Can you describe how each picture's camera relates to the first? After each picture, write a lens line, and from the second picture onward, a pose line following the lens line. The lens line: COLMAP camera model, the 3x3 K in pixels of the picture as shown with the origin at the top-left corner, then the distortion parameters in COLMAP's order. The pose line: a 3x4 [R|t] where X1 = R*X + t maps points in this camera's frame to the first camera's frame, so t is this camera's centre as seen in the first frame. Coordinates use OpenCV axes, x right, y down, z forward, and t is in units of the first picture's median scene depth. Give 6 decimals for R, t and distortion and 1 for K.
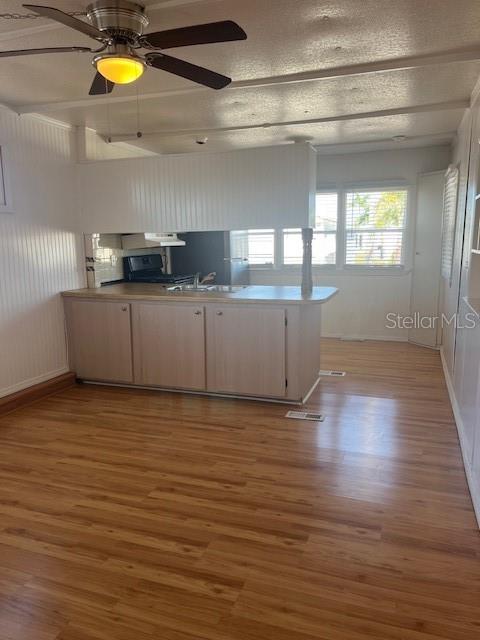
lens RADIAL K [[486.9, 0, 242.0], [0, 486.9, 321.6], [0, 0, 1]] dist [0.037335, -0.042783]
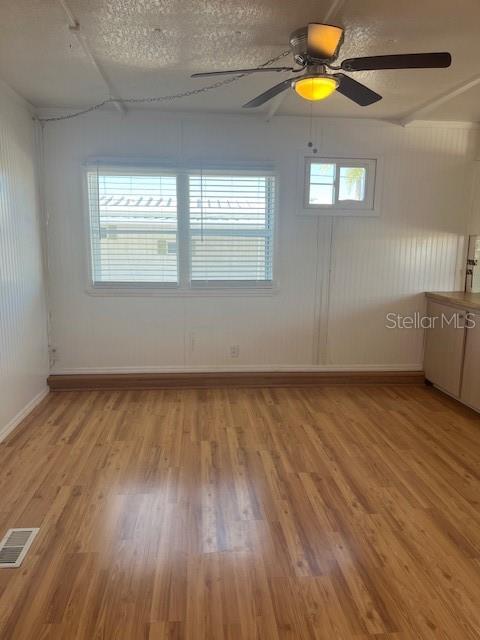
lens RADIAL K [[486.9, 0, 236.9], [0, 486.9, 323.9], [0, 0, 1]] dist [0.037335, -0.042783]
pose [[0.406348, 0.164542, -0.898781, 0.439987], [-0.164748, 0.980725, 0.105059, -0.041766], [0.898743, 0.105382, 0.425624, 0.239928]]
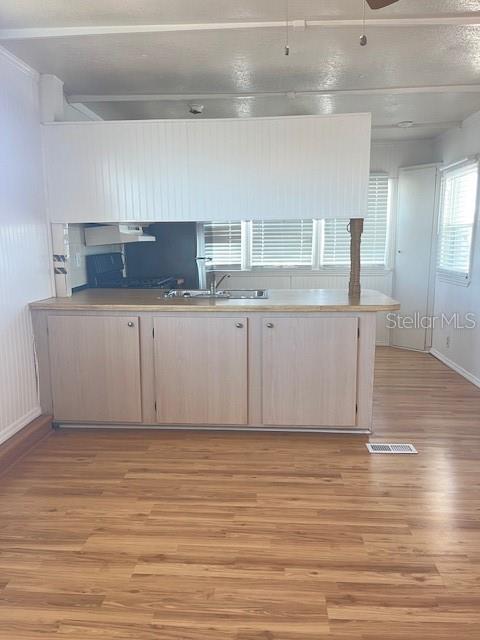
lens RADIAL K [[486.9, 0, 236.7], [0, 486.9, 323.4], [0, 0, 1]] dist [0.037335, -0.042783]
pose [[0.962550, -0.038877, 0.268300, -0.300489], [0.039608, 0.999212, 0.002689, -0.024154], [-0.268194, 0.008038, 0.963332, 0.261885]]
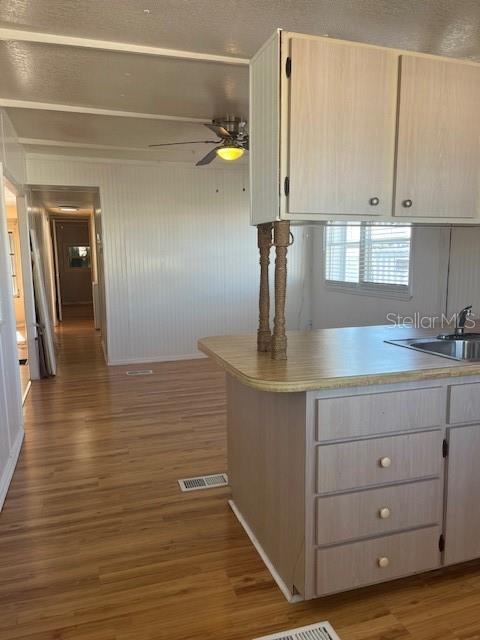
lens RADIAL K [[486.9, 0, 237.6], [0, 486.9, 321.0], [0, 0, 1]] dist [0.037335, -0.042783]
pose [[-0.795950, 0.098824, -0.597242, 0.474518], [-0.086004, 0.958118, 0.273156, -0.234369], [0.599222, 0.268783, -0.754114, 1.412974]]
